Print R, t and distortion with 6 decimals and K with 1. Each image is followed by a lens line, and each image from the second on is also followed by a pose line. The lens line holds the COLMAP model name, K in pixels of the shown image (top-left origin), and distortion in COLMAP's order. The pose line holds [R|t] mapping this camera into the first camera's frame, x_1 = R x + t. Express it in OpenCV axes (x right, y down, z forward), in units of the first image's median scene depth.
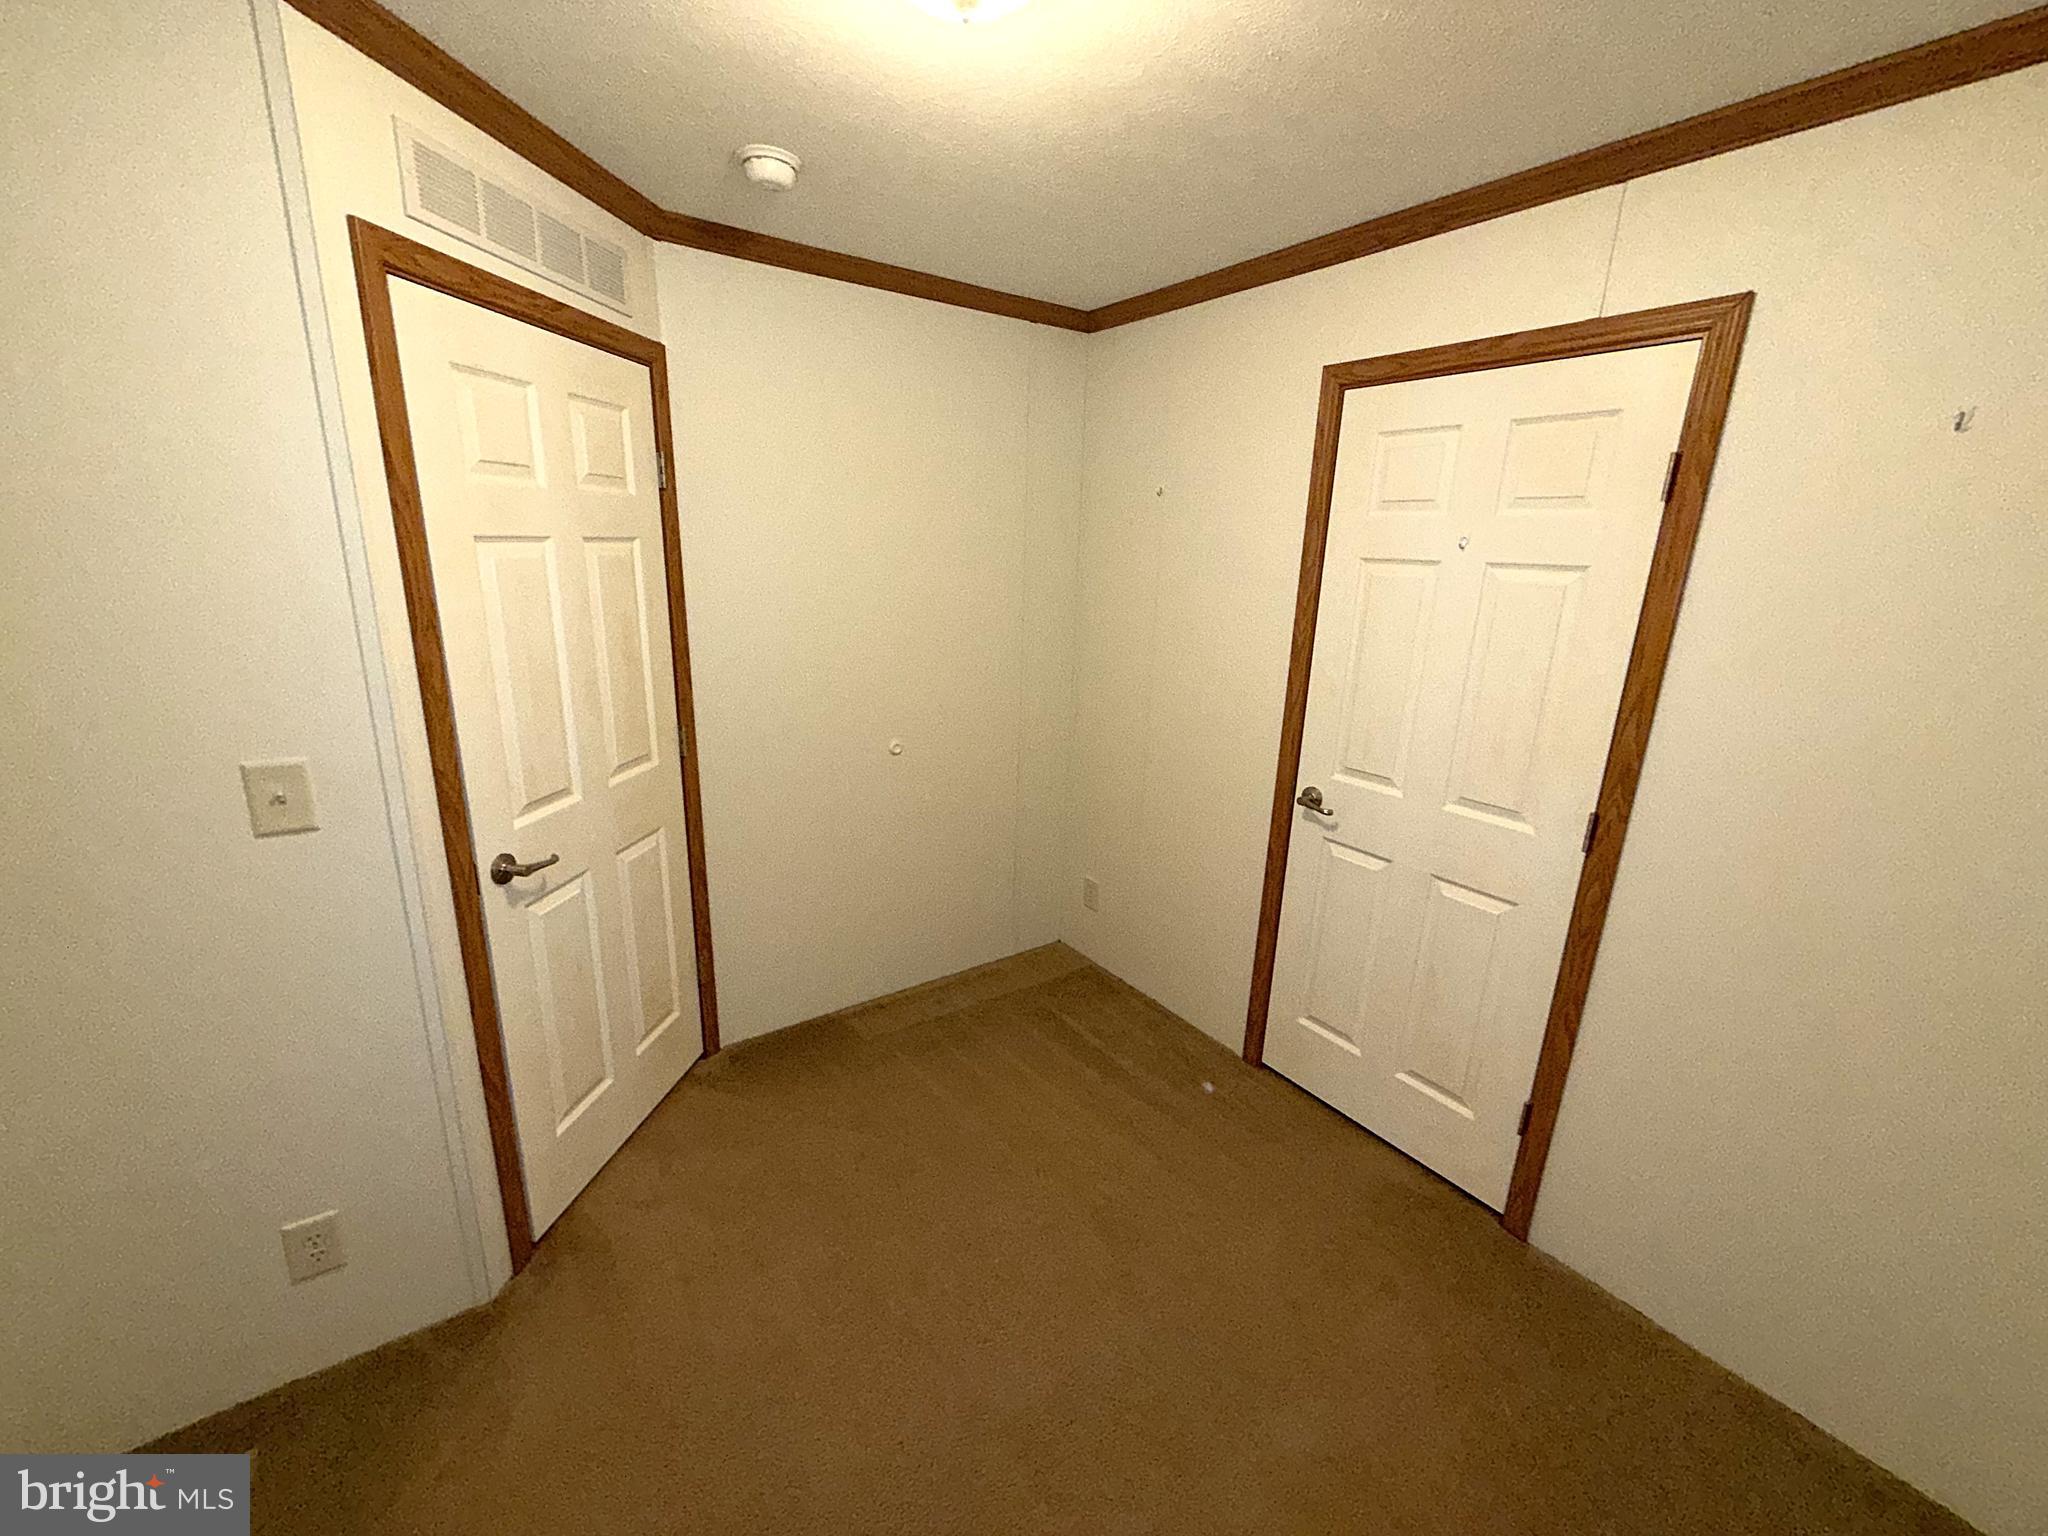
lens RADIAL K [[840.2, 0, 1035.2], [0, 840.2, 779.9], [0, 0, 1]] dist [0.014283, 0.000185]
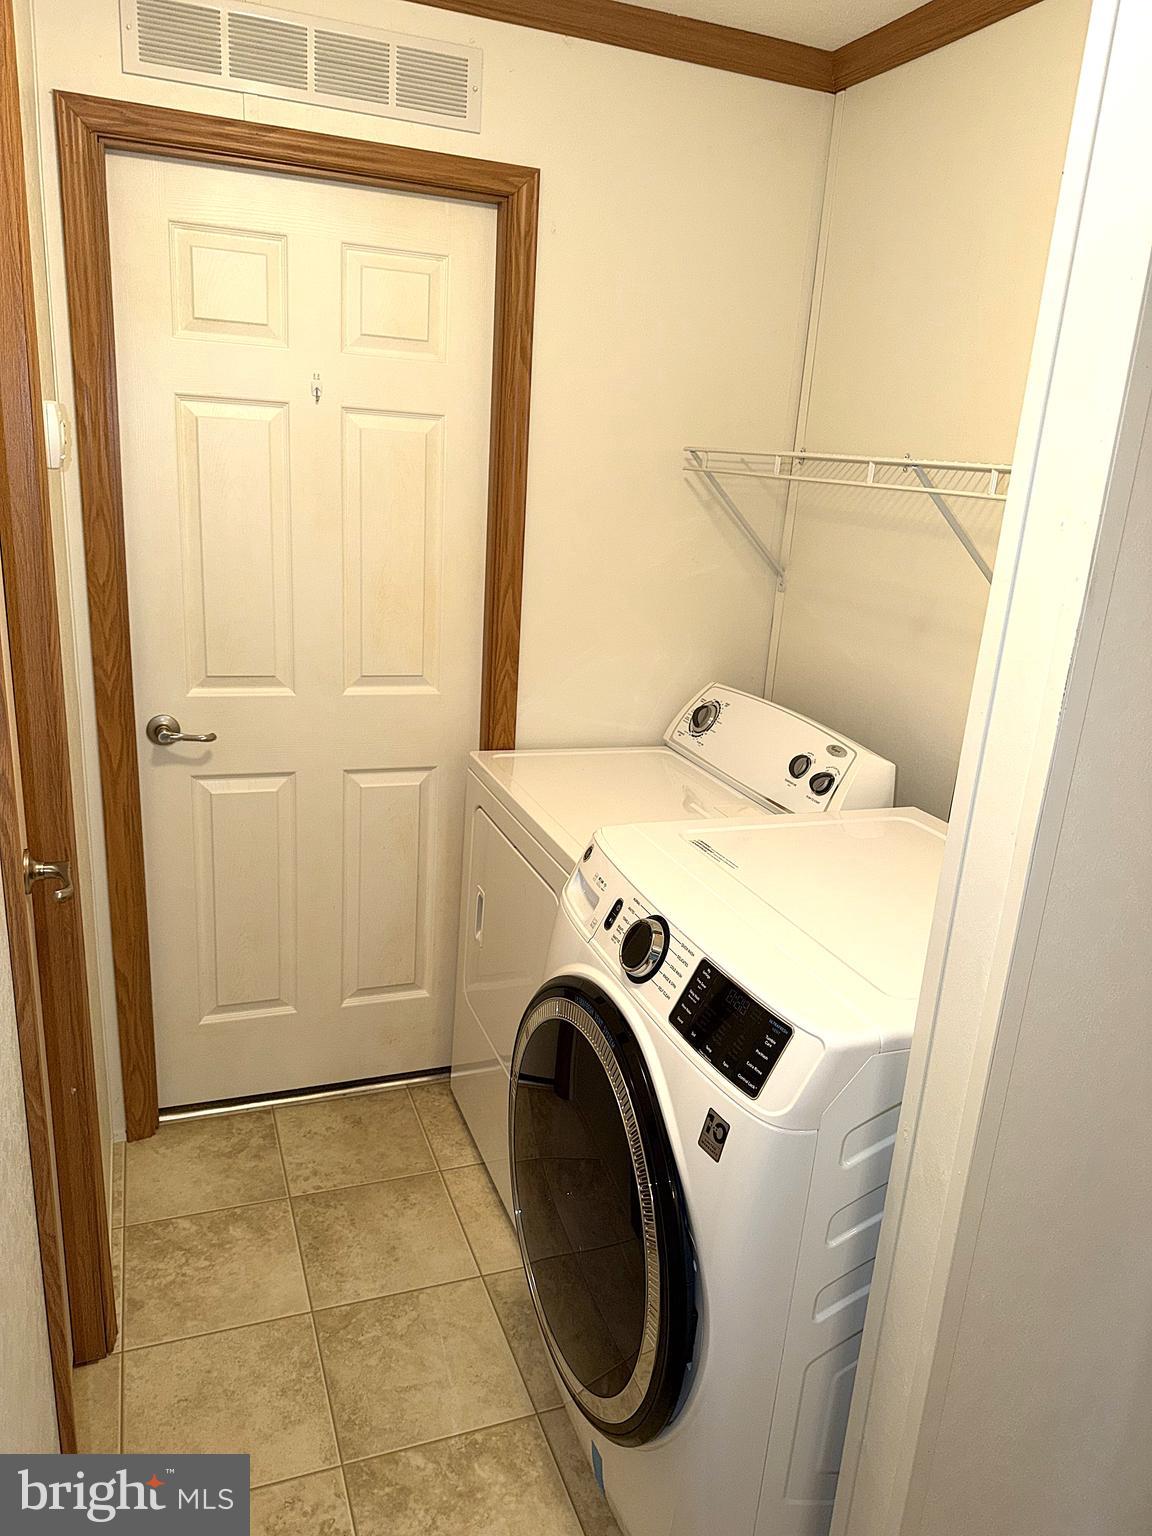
lens RADIAL K [[1083.5, 0, 565.5], [0, 1083.5, 779.1], [0, 0, 1]] dist [0.050798, -0.055108]
pose [[0.260921, -0.299749, 0.917644, -0.517167], [0.205756, 0.945997, 0.250507, -0.116743], [-0.943178, 0.123448, 0.308506, 0.436096]]
